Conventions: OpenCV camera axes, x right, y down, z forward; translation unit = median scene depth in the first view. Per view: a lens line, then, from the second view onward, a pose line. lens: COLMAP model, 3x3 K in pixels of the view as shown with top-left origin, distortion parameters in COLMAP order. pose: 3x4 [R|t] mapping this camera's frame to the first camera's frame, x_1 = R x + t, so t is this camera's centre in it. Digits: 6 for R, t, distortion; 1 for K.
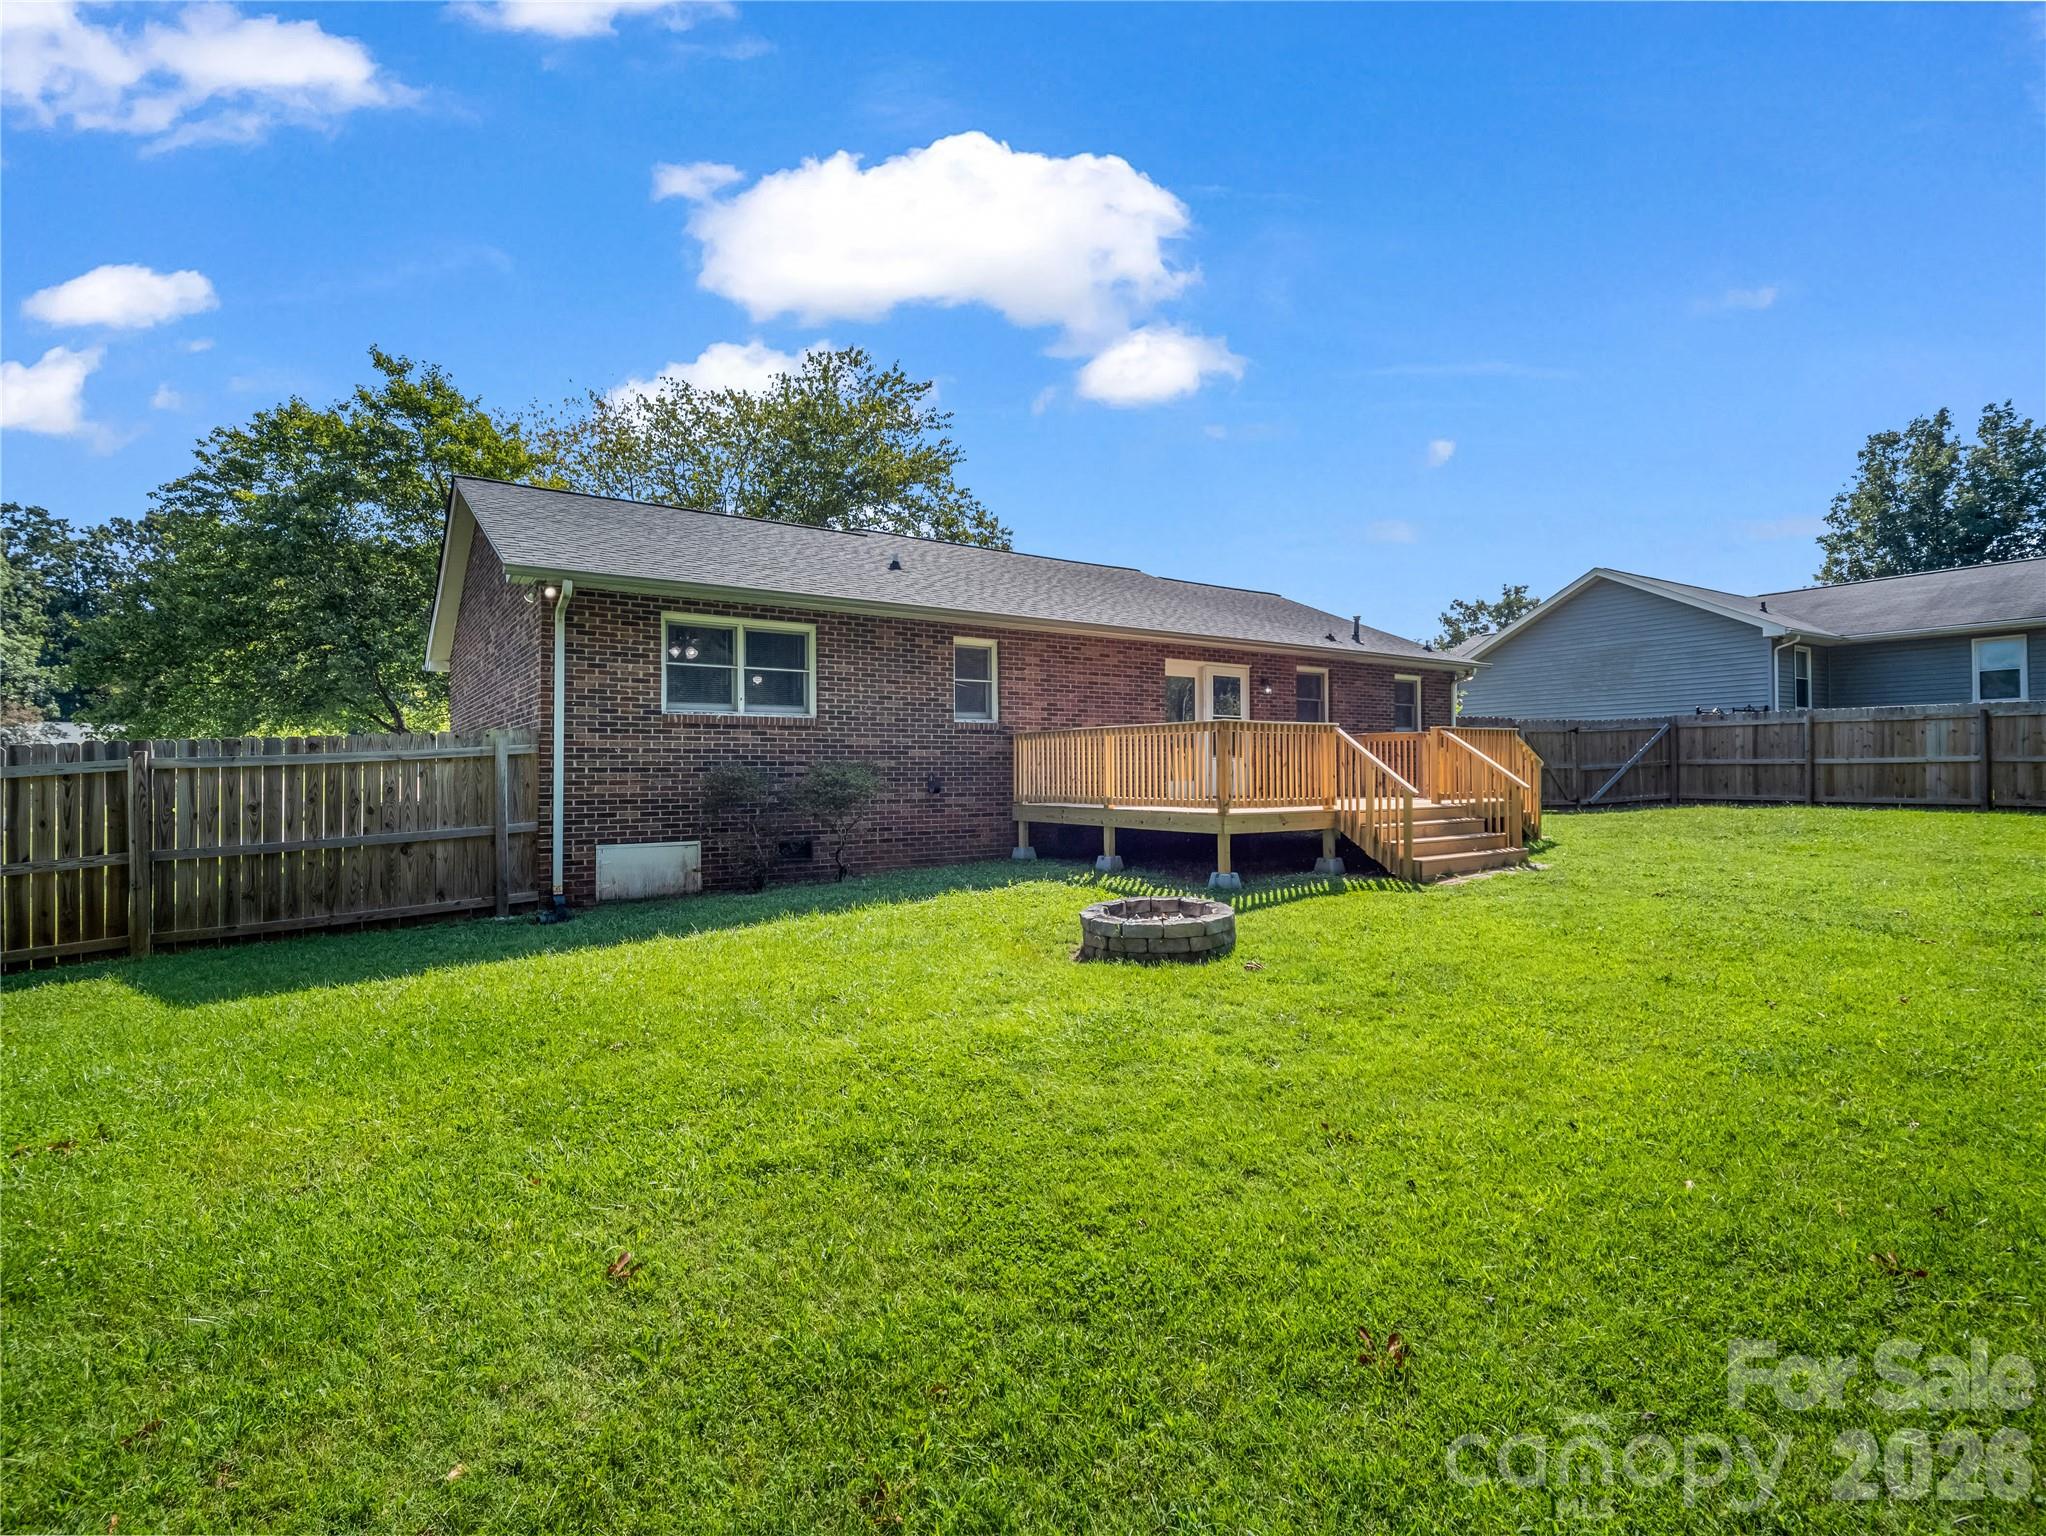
lens RADIAL K [[1025.0, 0, 1027.2], [0, 1025.0, 760.3], [0, 0, 1]] dist [-0.006636, -0.008064]
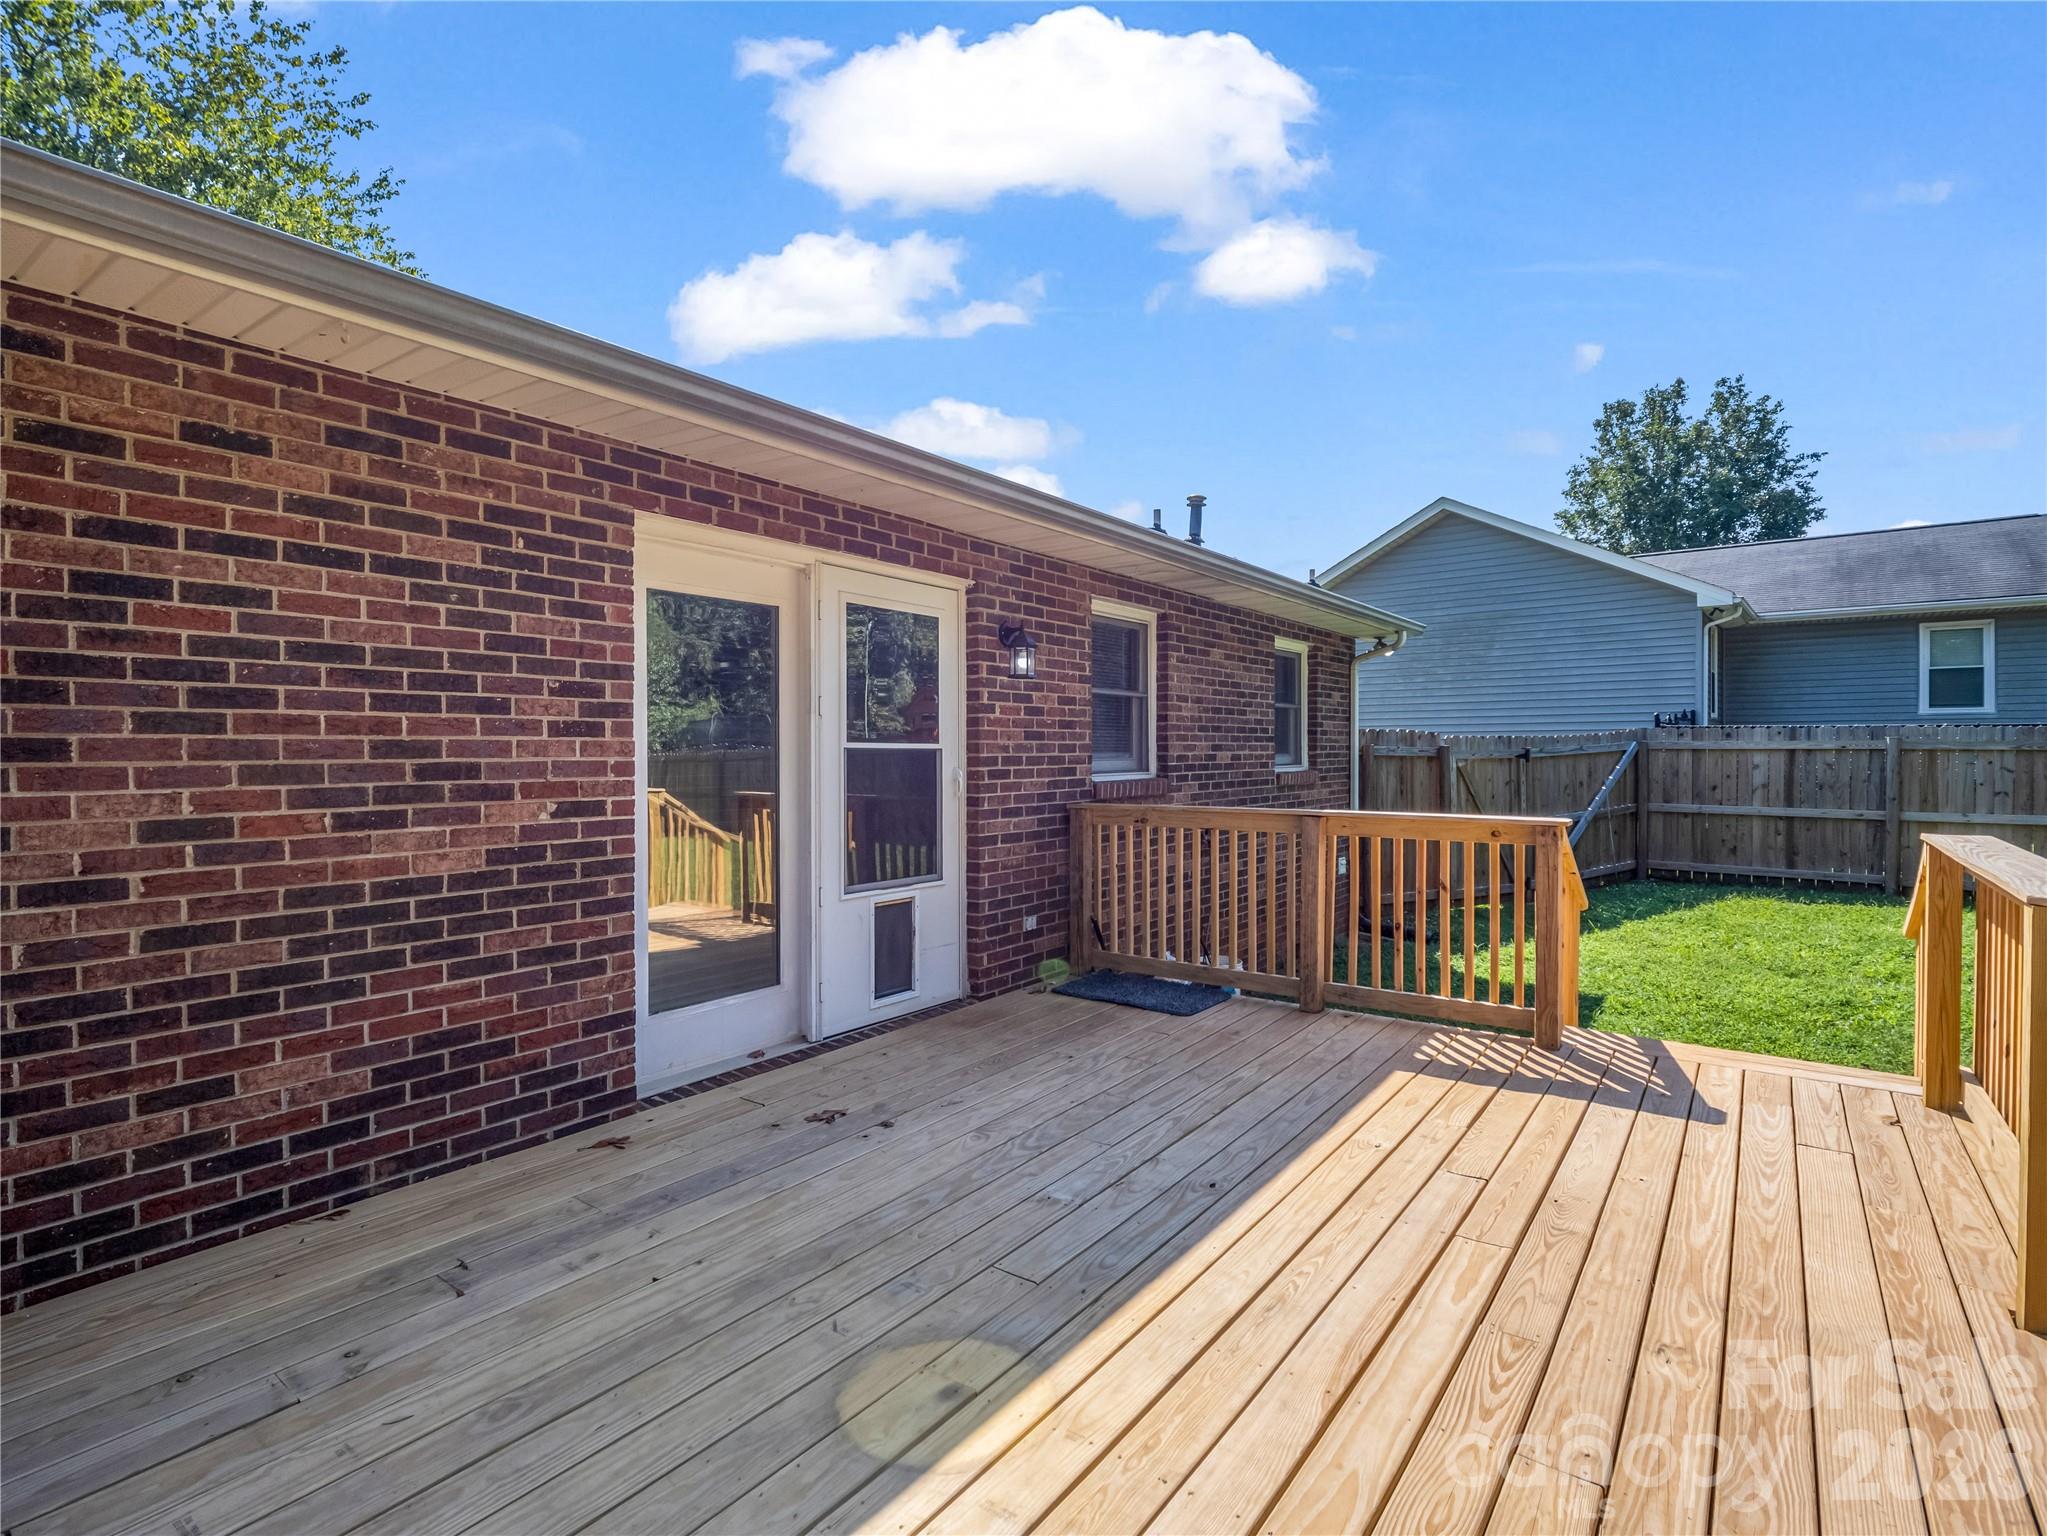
lens RADIAL K [[1023.7, 0, 1023.5], [0, 1023.7, 768.0], [0, 0, 1]] dist [-0.009709, -0.001930]
pose [[0.950654, -0.001138, 0.310252, 0.136554], [-0.008437, 0.999529, 0.029518, -0.044974], [-0.310139, -0.030679, 0.950196, 0.696664]]
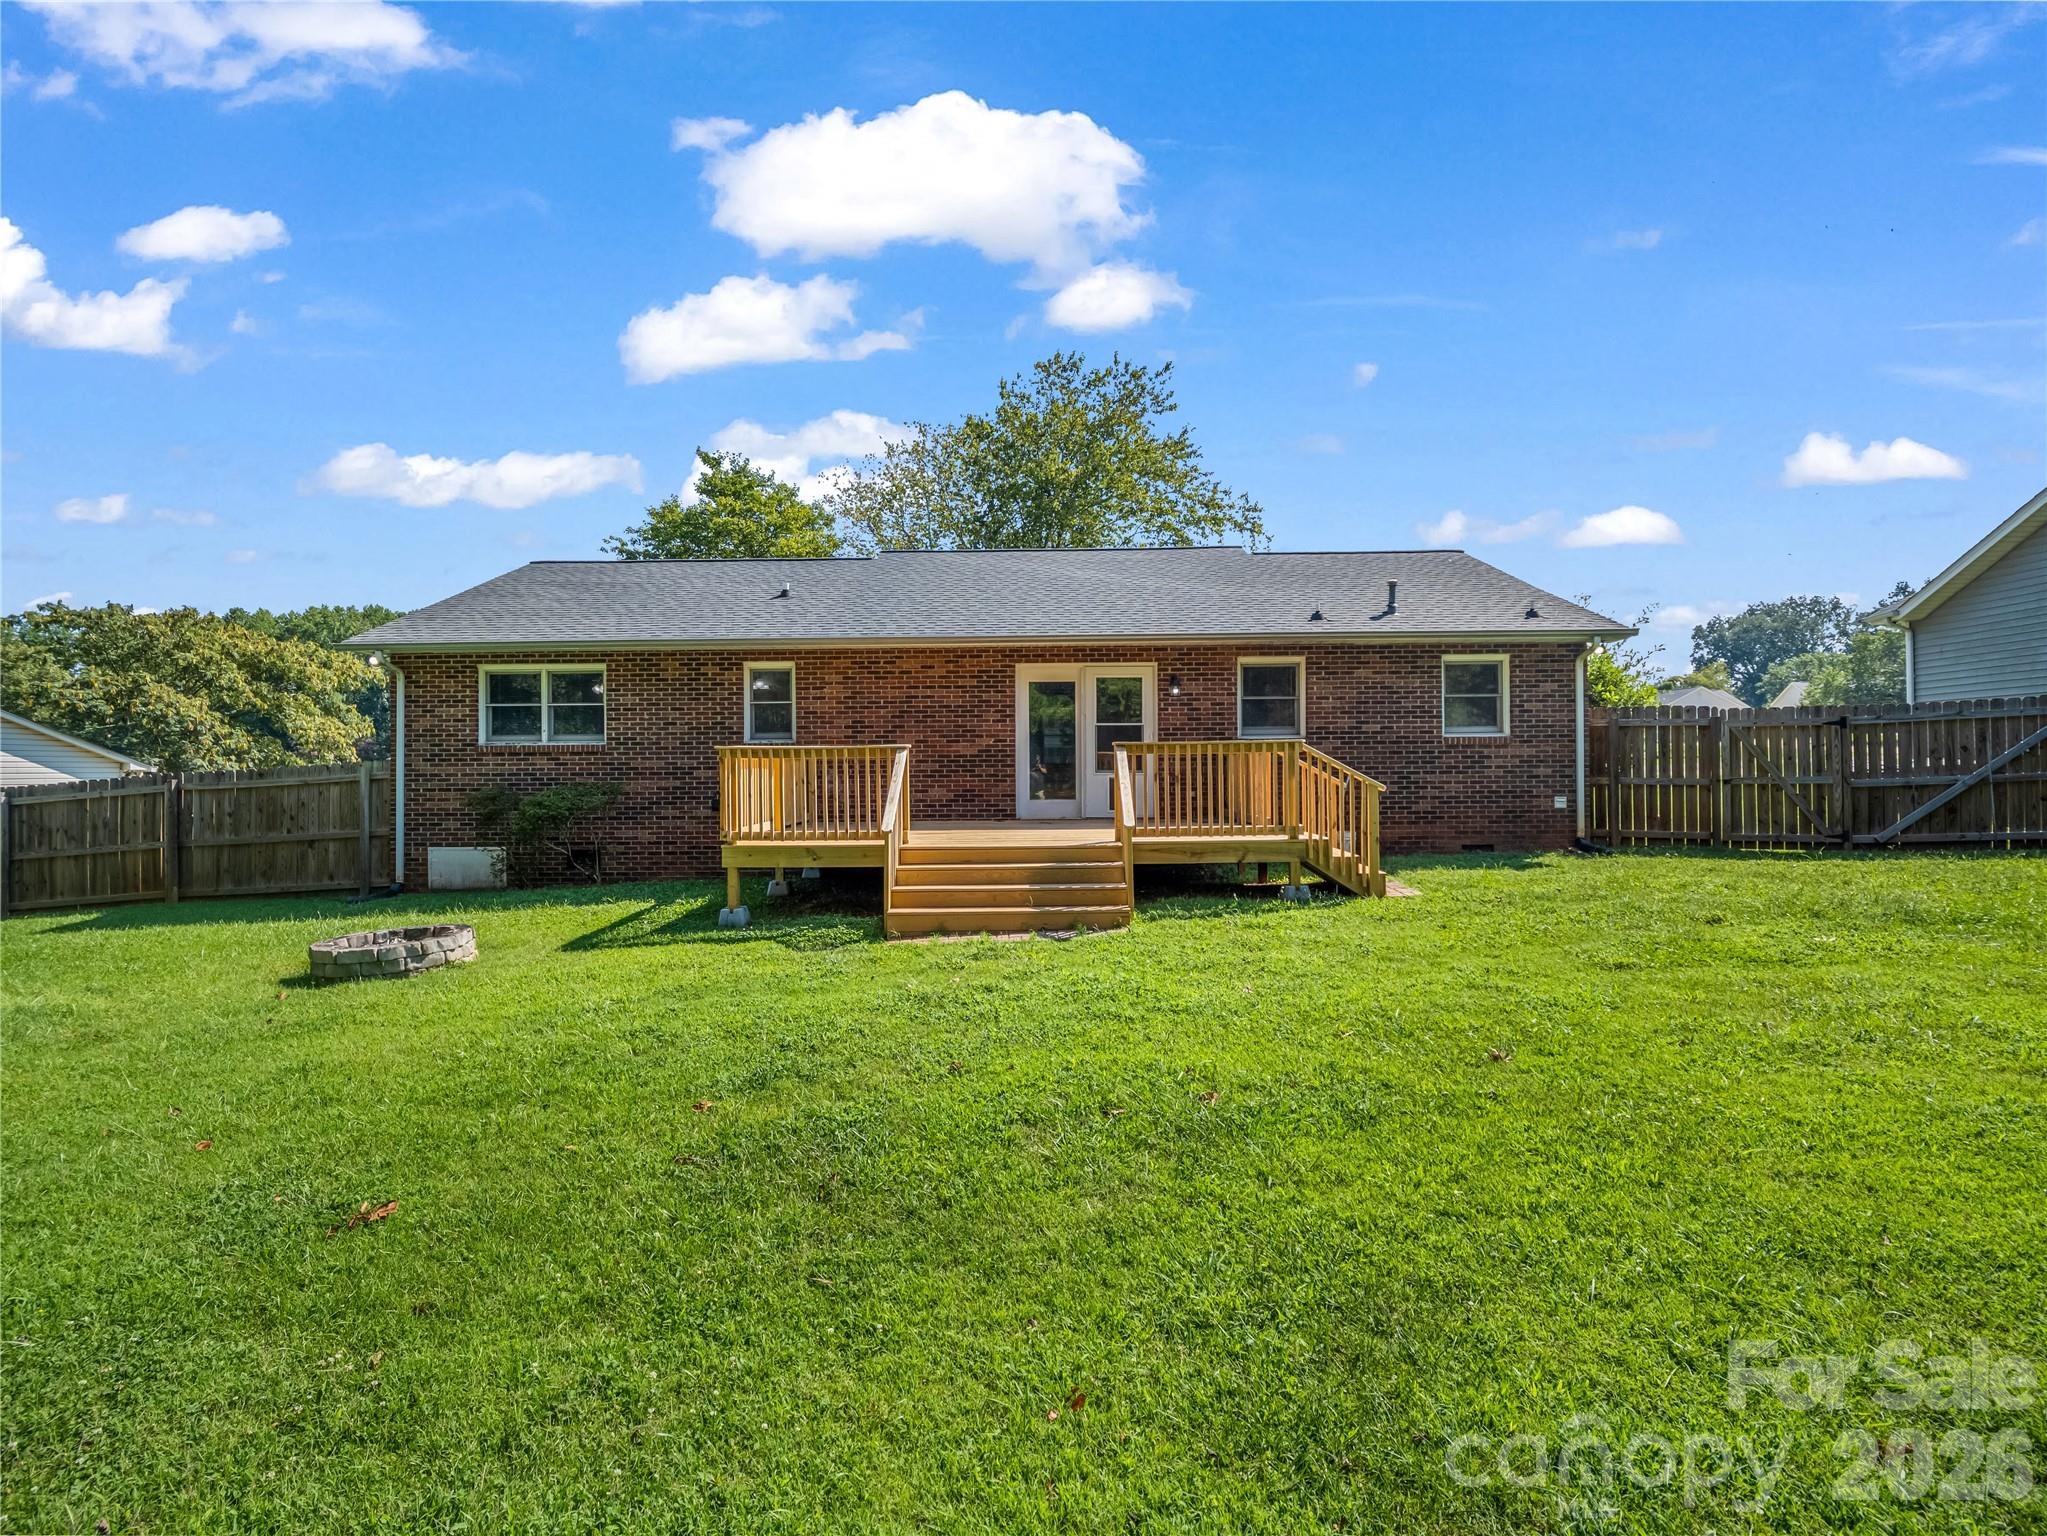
lens RADIAL K [[1023.7, 0, 1023.5], [0, 1023.7, 768.0], [0, 0, 1]] dist [-0.009709, -0.001930]
pose [[0.798187, 0.001253, -0.602408, 0.634413], [0.010358, 0.999821, 0.015803, -0.020475], [0.602320, -0.018853, 0.798032, 0.265345]]
